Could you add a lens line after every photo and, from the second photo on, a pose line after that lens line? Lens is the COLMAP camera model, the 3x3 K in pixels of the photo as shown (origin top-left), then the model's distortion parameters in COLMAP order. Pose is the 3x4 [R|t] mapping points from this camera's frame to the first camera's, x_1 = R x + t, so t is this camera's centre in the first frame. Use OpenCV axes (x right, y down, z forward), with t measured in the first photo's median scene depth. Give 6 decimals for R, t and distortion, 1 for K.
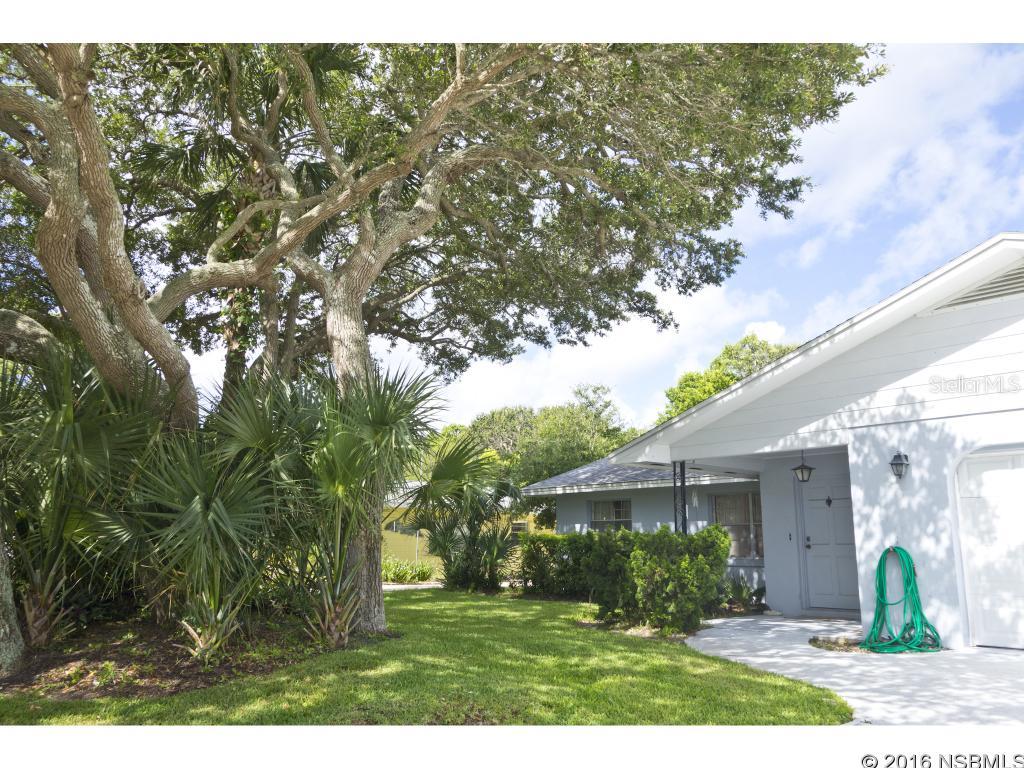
lens RADIAL K [[804.1, 0, 512.0], [0, 804.1, 384.0], [0, 0, 1]] dist [0.012640, -0.002133]
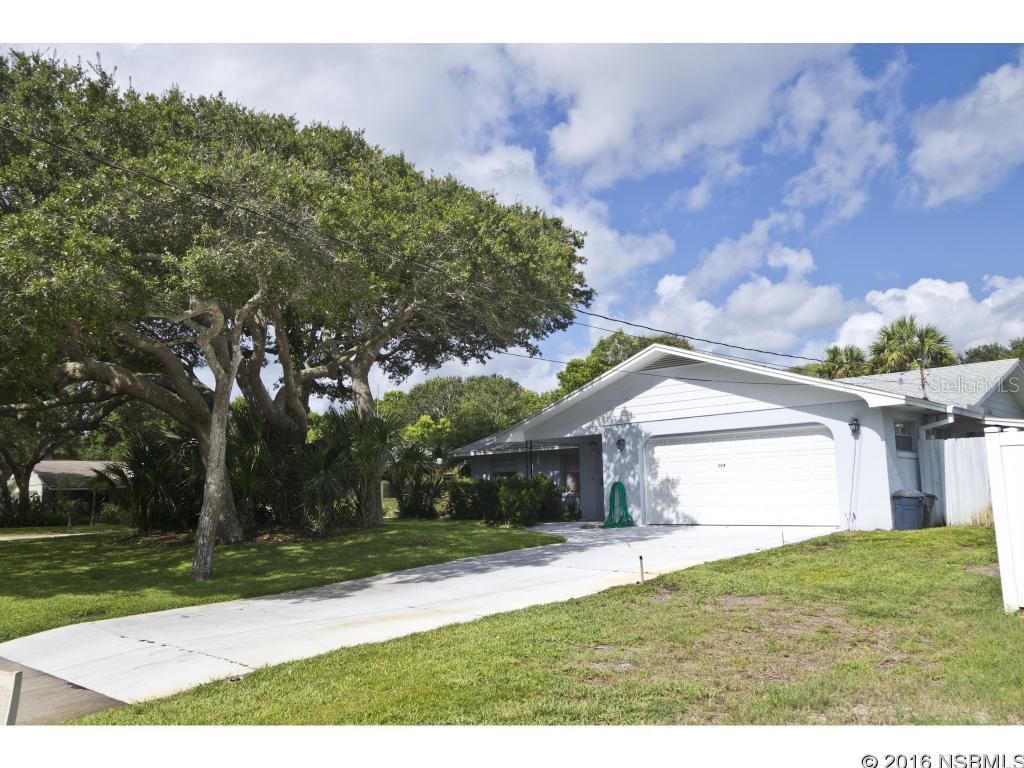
lens RADIAL K [[804.1, 0, 512.0], [0, 804.1, 384.0], [0, 0, 1]] dist [0.012640, -0.002133]
pose [[0.996442, -0.016247, 0.082696, 0.014655], [0.011167, 0.998042, 0.061535, -0.178302], [-0.083534, -0.060393, 0.994673, -1.012080]]
